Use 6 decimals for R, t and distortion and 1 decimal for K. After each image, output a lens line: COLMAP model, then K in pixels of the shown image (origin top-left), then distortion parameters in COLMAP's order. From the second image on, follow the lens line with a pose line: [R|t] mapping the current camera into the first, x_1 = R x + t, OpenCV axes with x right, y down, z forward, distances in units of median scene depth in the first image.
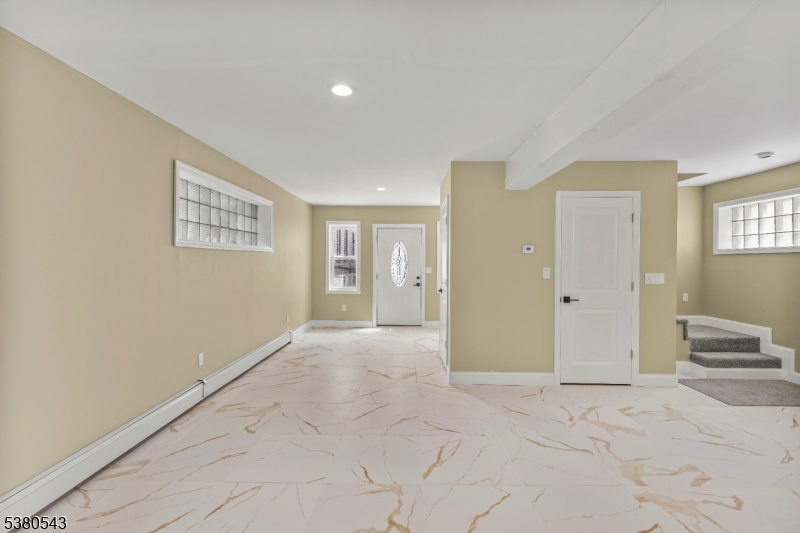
lens RADIAL K [[359.0, 0, 403.5], [0, 359.0, 256.7], [0, 0, 1]] dist [-0.009934, 0.001805]
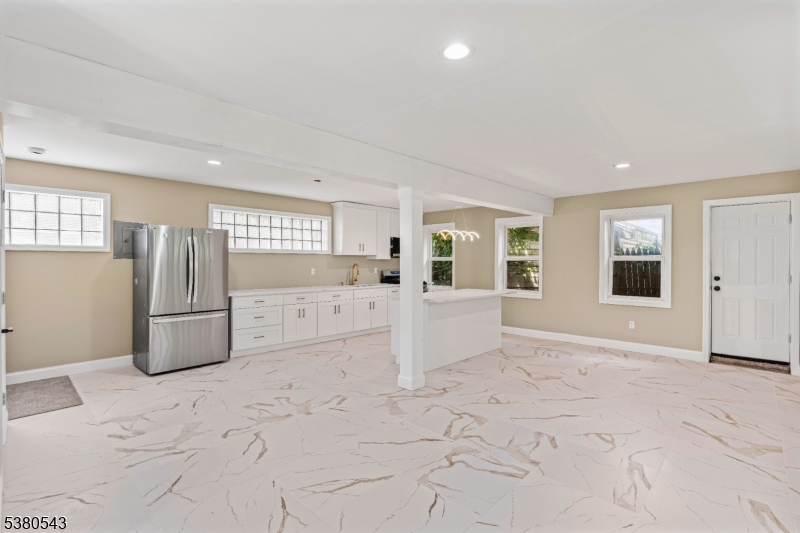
lens RADIAL K [[378.9, 0, 401.6], [0, 378.9, 262.0], [0, 0, 1]] dist [0.002517, -0.000124]
pose [[-0.735620, -0.010338, 0.677315, -0.397527], [-0.014176, 0.999900, -0.000135, 0.005608], [-0.677246, -0.009701, -0.735693, 1.031024]]
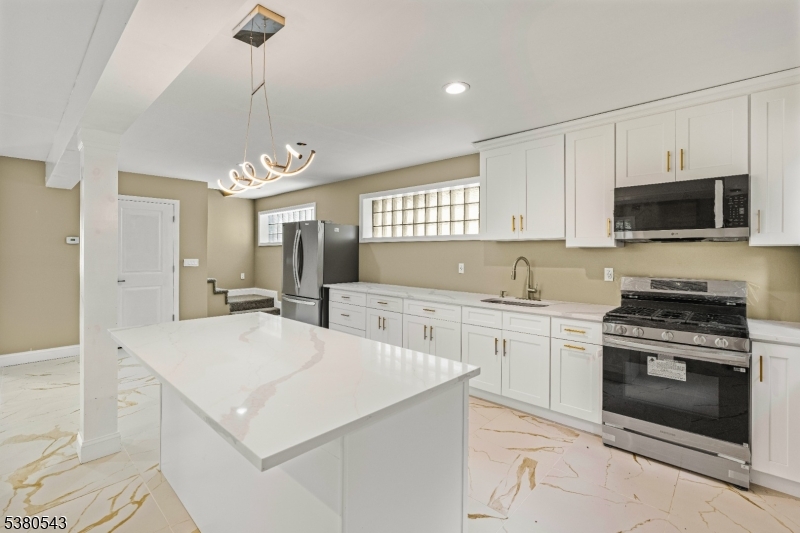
lens RADIAL K [[359.0, 0, 402.4], [0, 359.0, 254.4], [0, 0, 1]] dist [-0.009934, 0.001805]
pose [[0.665675, -0.007725, 0.746202, 0.197098], [-0.007879, 0.999818, 0.017379, -0.002903], [-0.746200, -0.017448, 0.665493, -0.586196]]
